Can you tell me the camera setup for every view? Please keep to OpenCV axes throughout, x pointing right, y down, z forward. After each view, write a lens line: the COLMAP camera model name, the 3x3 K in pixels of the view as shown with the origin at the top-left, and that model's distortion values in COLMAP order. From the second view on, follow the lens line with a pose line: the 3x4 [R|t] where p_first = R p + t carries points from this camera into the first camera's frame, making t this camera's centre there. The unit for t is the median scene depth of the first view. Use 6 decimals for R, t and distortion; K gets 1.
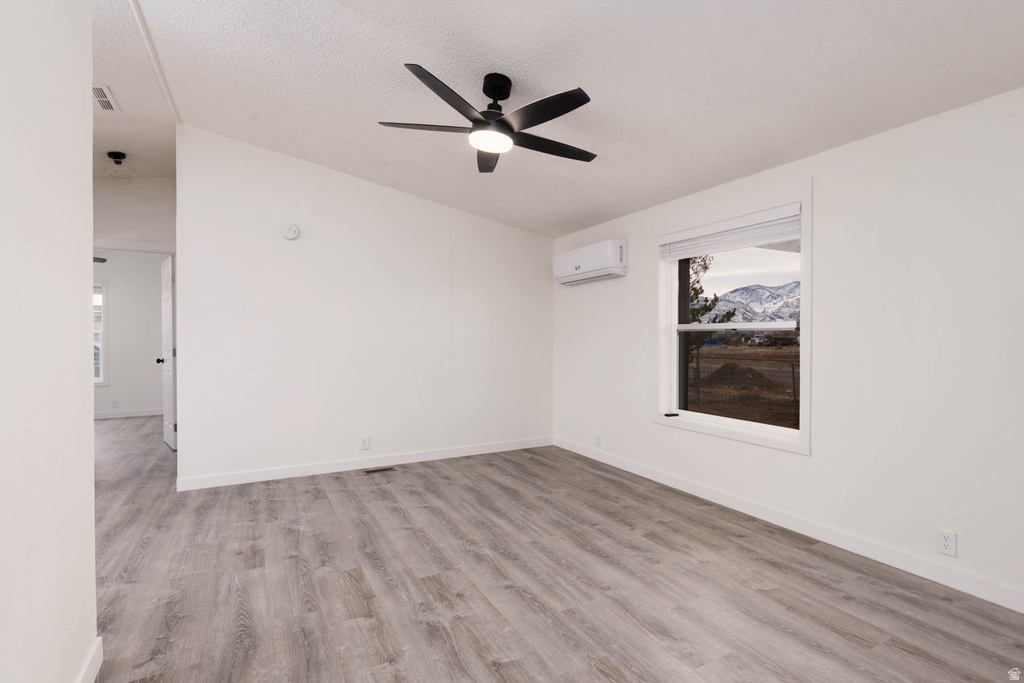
lens RADIAL K [[491.4, 0, 516.1], [0, 491.4, 338.0], [0, 0, 1]] dist [-0.004256, -0.000245]
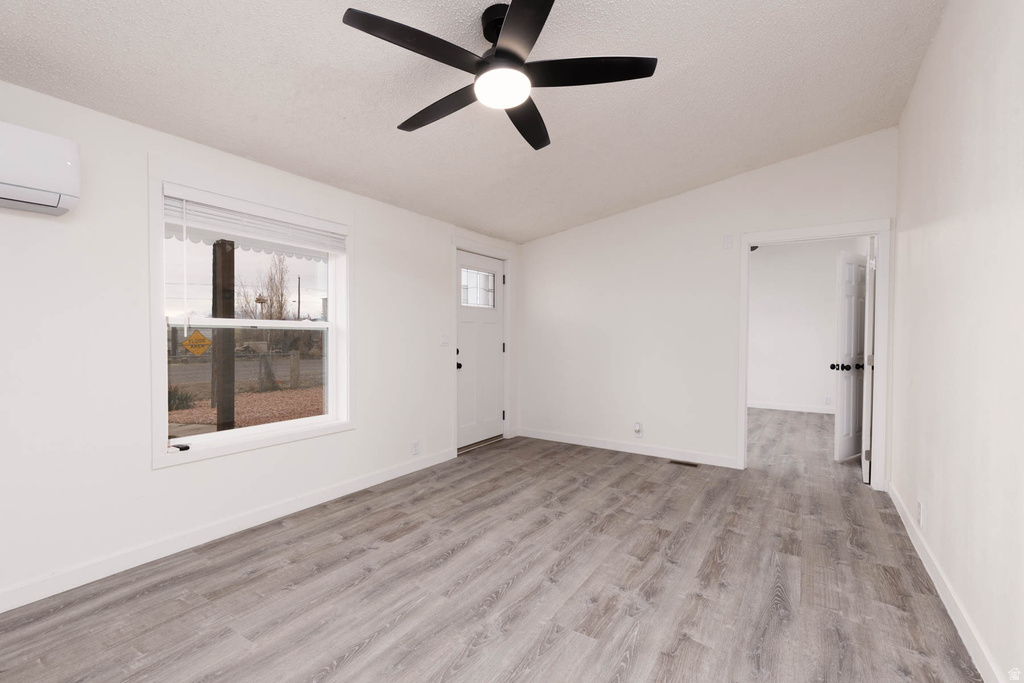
lens RADIAL K [[457.2, 0, 508.5], [0, 457.2, 341.9], [0, 0, 1]] dist [0.009369, -0.003092]
pose [[-0.477188, -0.015146, 0.878671, -0.771275], [-0.003558, 0.999877, 0.015303, -0.008593], [-0.878794, 0.004176, -0.477183, 1.466843]]
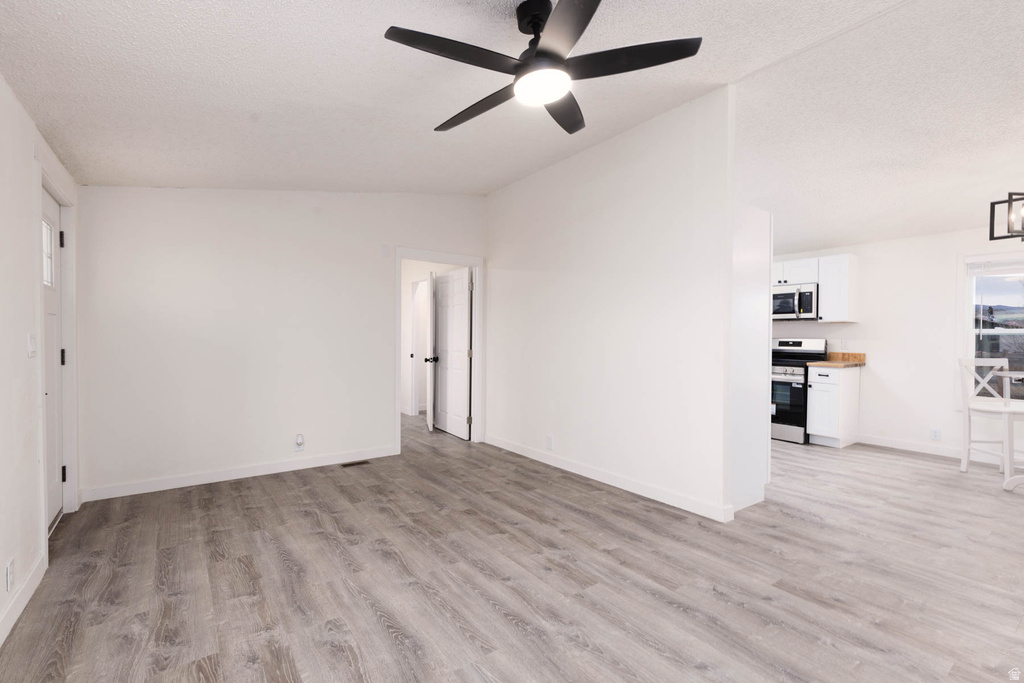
lens RADIAL K [[457.2, 0, 513.9], [0, 457.2, 346.6], [0, 0, 1]] dist [0.009369, -0.003092]
pose [[-0.991234, -0.000747, -0.132119, 0.094876], [-0.003521, 0.999778, 0.020758, -0.007306], [0.132074, 0.021041, -0.991016, 1.865465]]
